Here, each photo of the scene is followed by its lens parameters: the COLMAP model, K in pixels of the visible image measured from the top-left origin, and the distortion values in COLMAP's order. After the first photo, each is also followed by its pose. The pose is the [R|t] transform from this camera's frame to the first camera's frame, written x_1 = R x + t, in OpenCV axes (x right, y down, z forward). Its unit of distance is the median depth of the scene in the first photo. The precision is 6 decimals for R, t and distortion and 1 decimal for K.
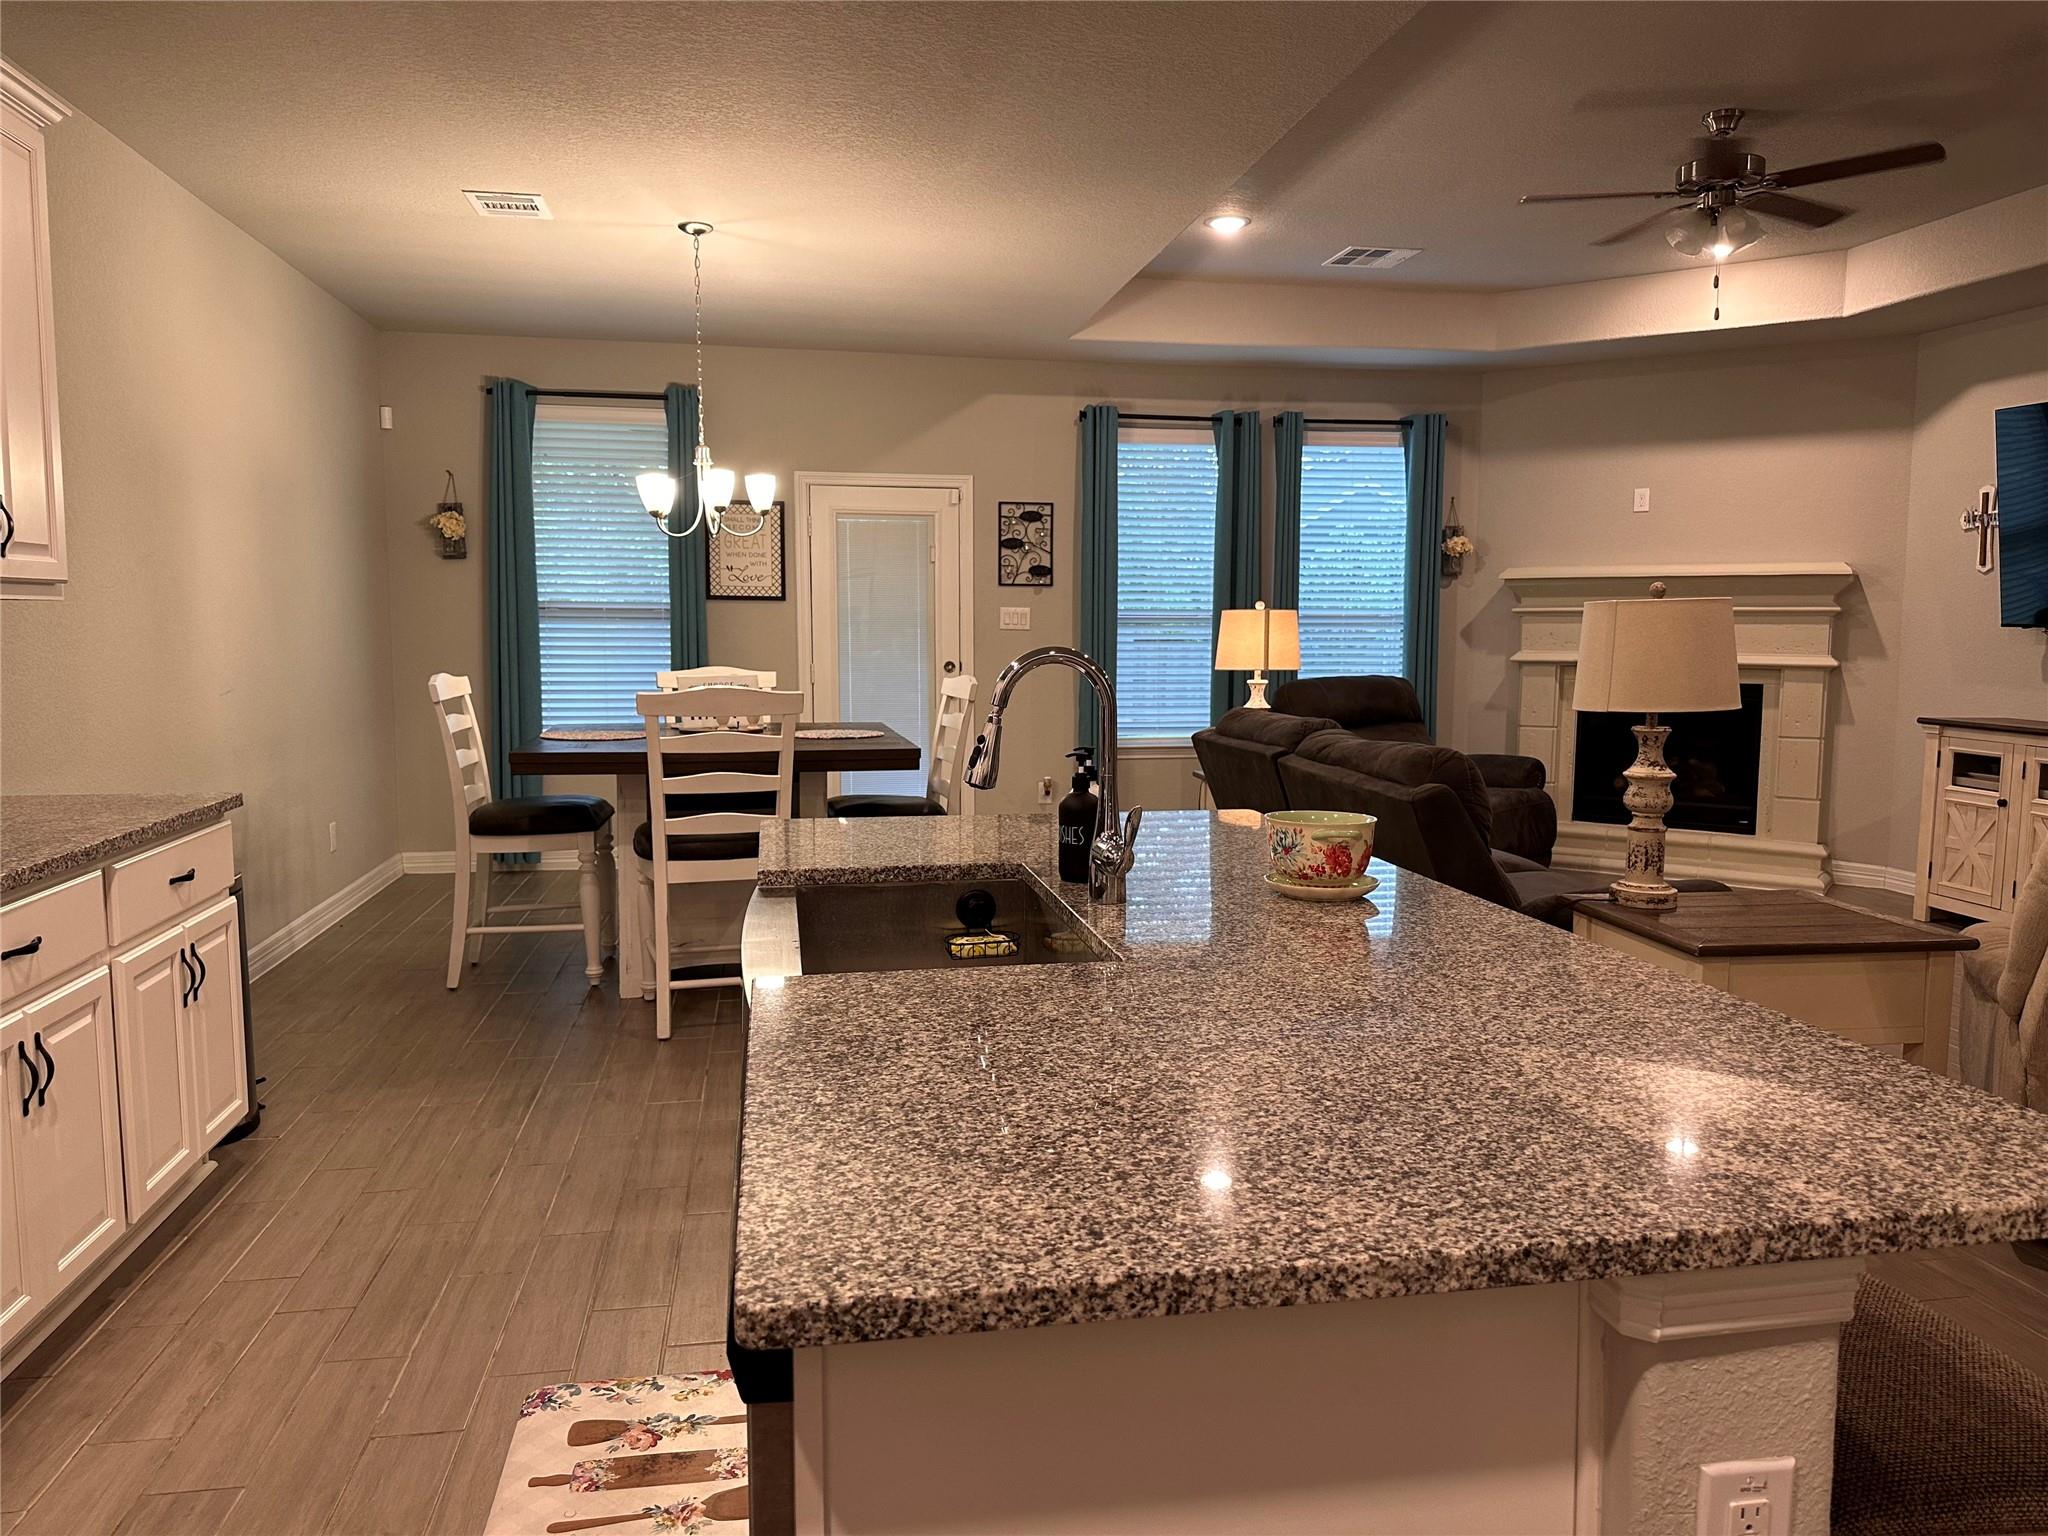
lens RADIAL K [[1465.5, 0, 990.4], [0, 1465.5, 775.4], [0, 0, 1]] dist [0.067183, -0.082843]
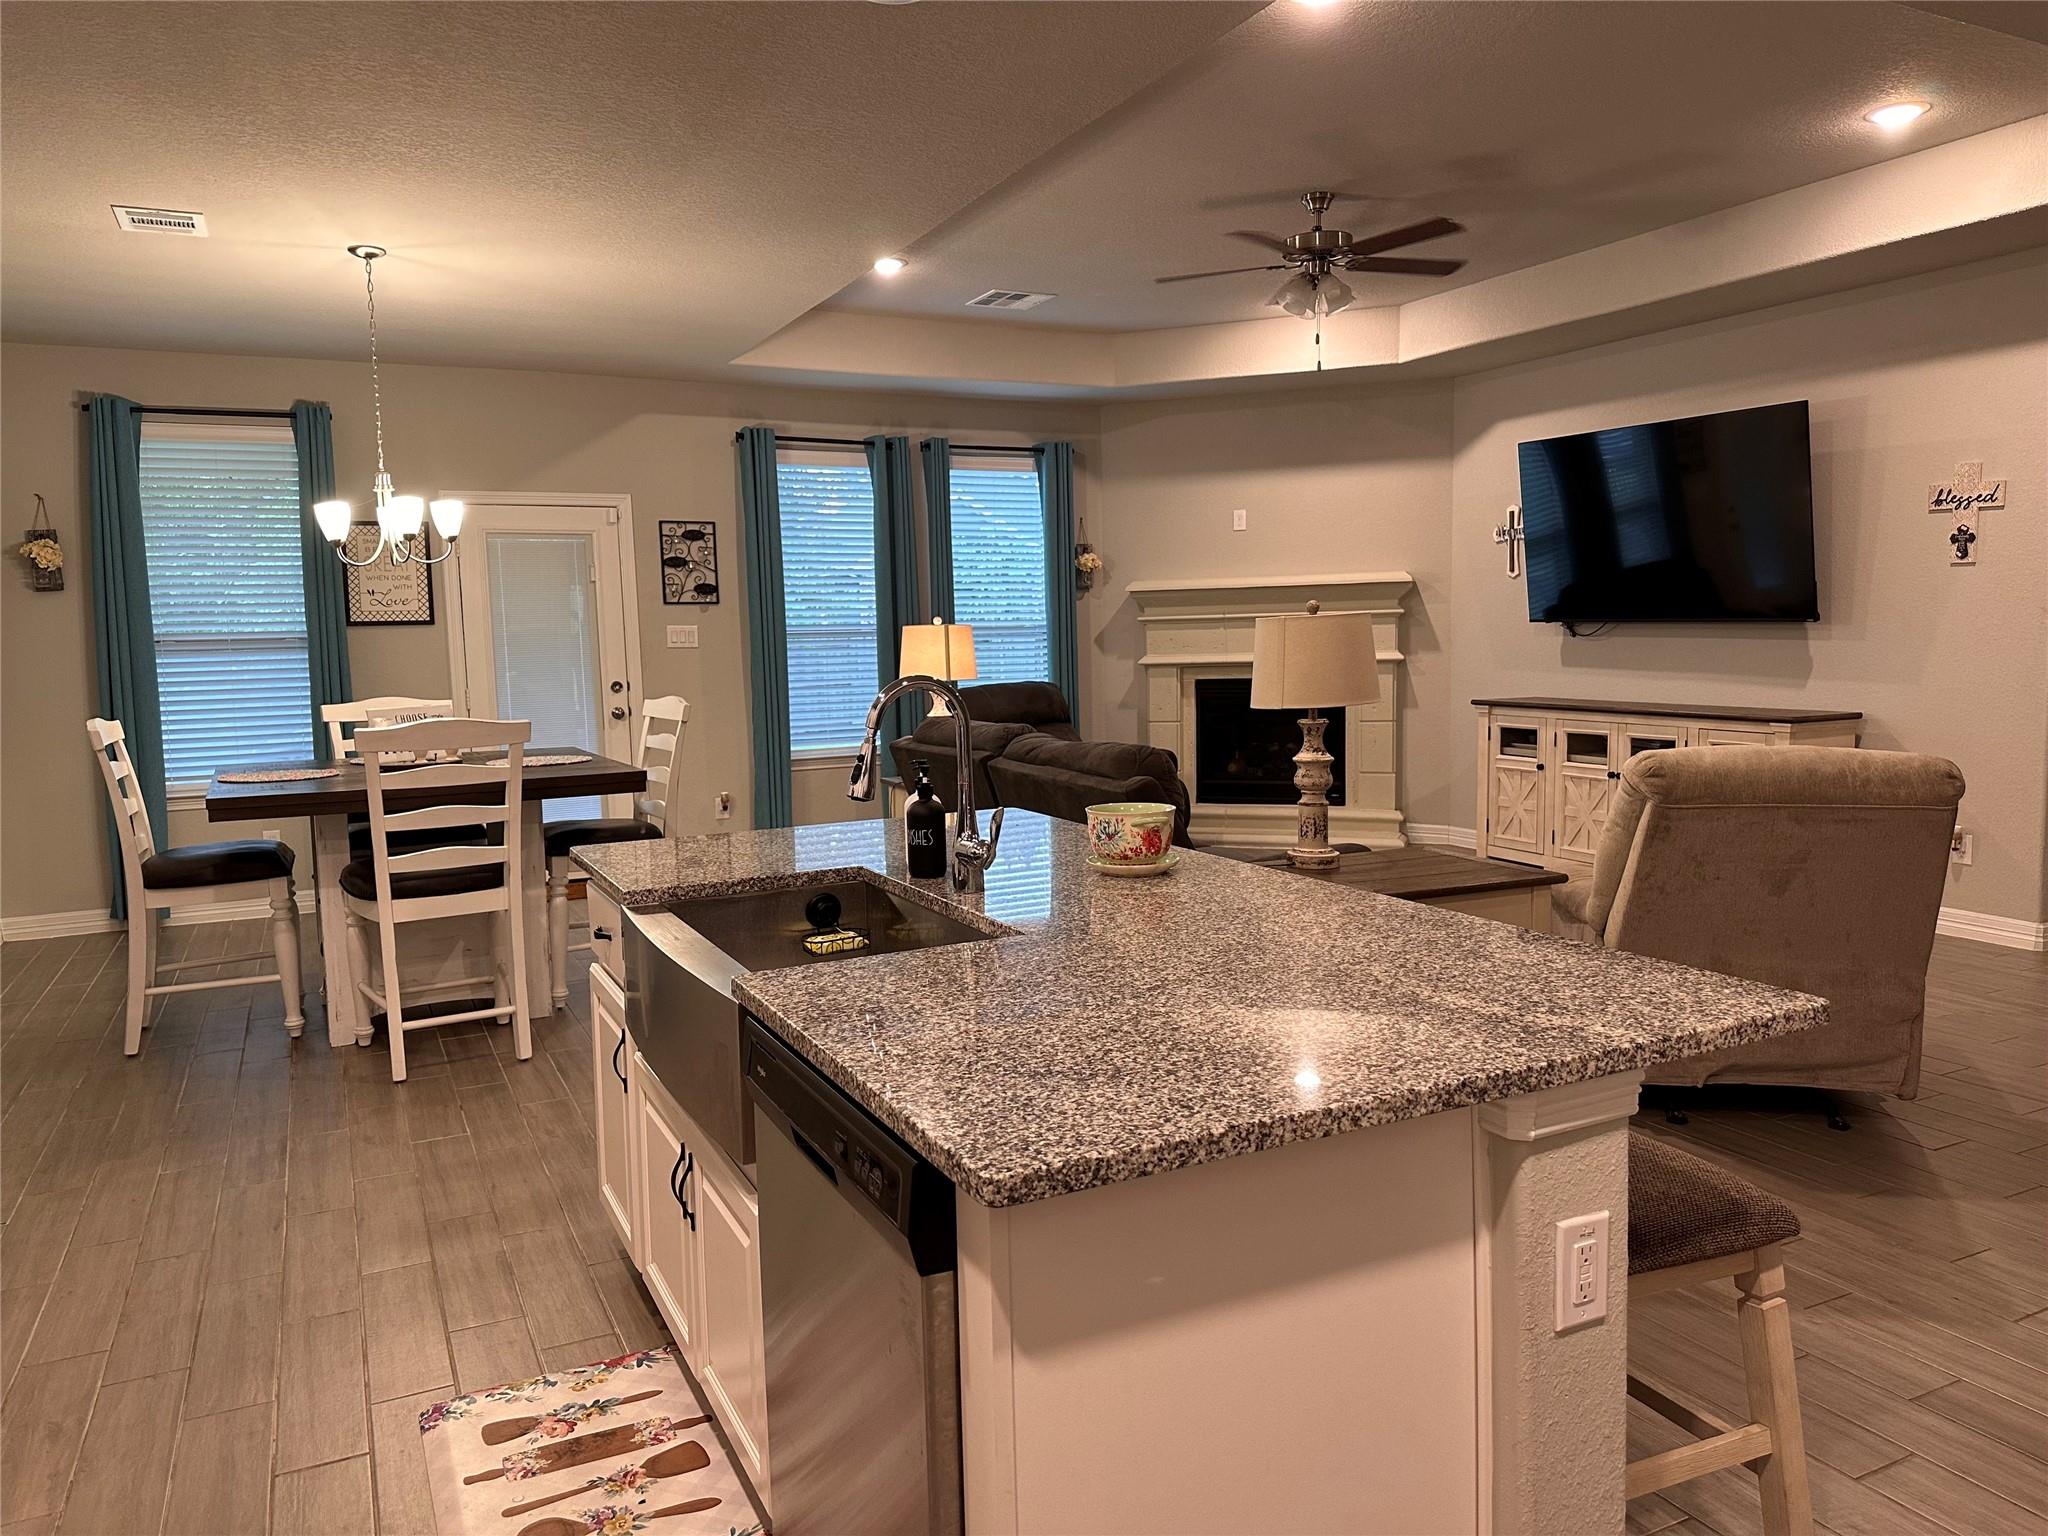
lens RADIAL K [[1465.5, 0, 1002.6], [0, 1465.5, 777.9], [0, 0, 1]] dist [0.067183, -0.082843]
pose [[0.961136, -0.055891, 0.270359, -0.088046], [0.057047, 0.998365, 0.003587, -0.002741], [-0.270117, 0.011976, 0.962753, -0.056905]]
